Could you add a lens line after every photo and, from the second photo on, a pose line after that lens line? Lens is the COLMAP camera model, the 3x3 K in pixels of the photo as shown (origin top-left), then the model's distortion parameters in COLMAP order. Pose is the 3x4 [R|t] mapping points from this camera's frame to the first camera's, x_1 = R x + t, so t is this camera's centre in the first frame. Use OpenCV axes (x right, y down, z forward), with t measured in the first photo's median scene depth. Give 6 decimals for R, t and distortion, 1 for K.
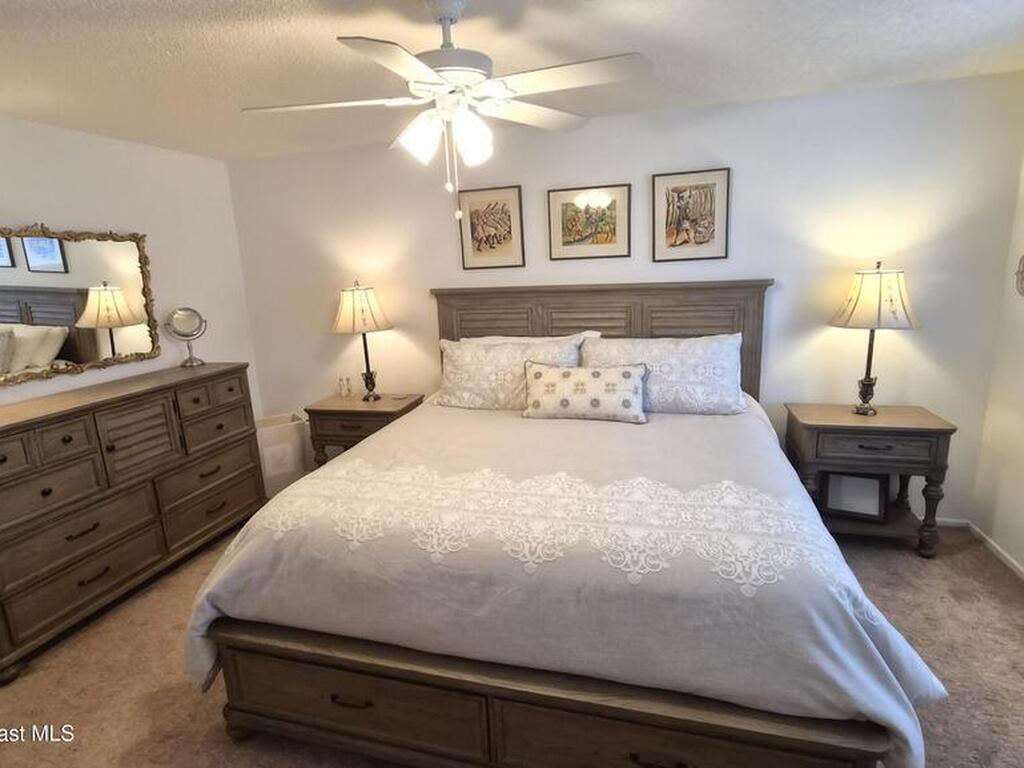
lens RADIAL K [[540.9, 0, 511.1], [0, 540.9, 390.0], [0, 0, 1]] dist [-0.003791, 0.001848]
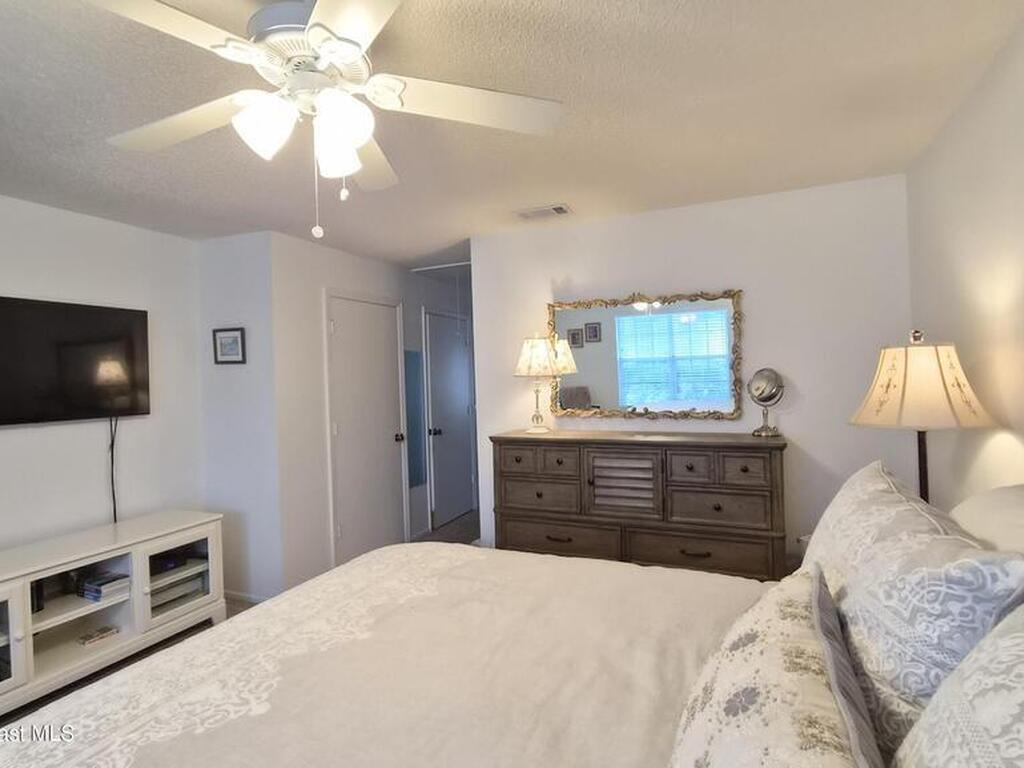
lens RADIAL K [[540.9, 0, 512.8], [0, 540.9, 381.4], [0, 0, 1]] dist [-0.003791, 0.001848]
pose [[-0.152429, 0.058613, -0.986575, 0.399444], [-0.193107, 0.977233, 0.087893, -0.168287], [0.969265, 0.203912, -0.137640, 0.952204]]
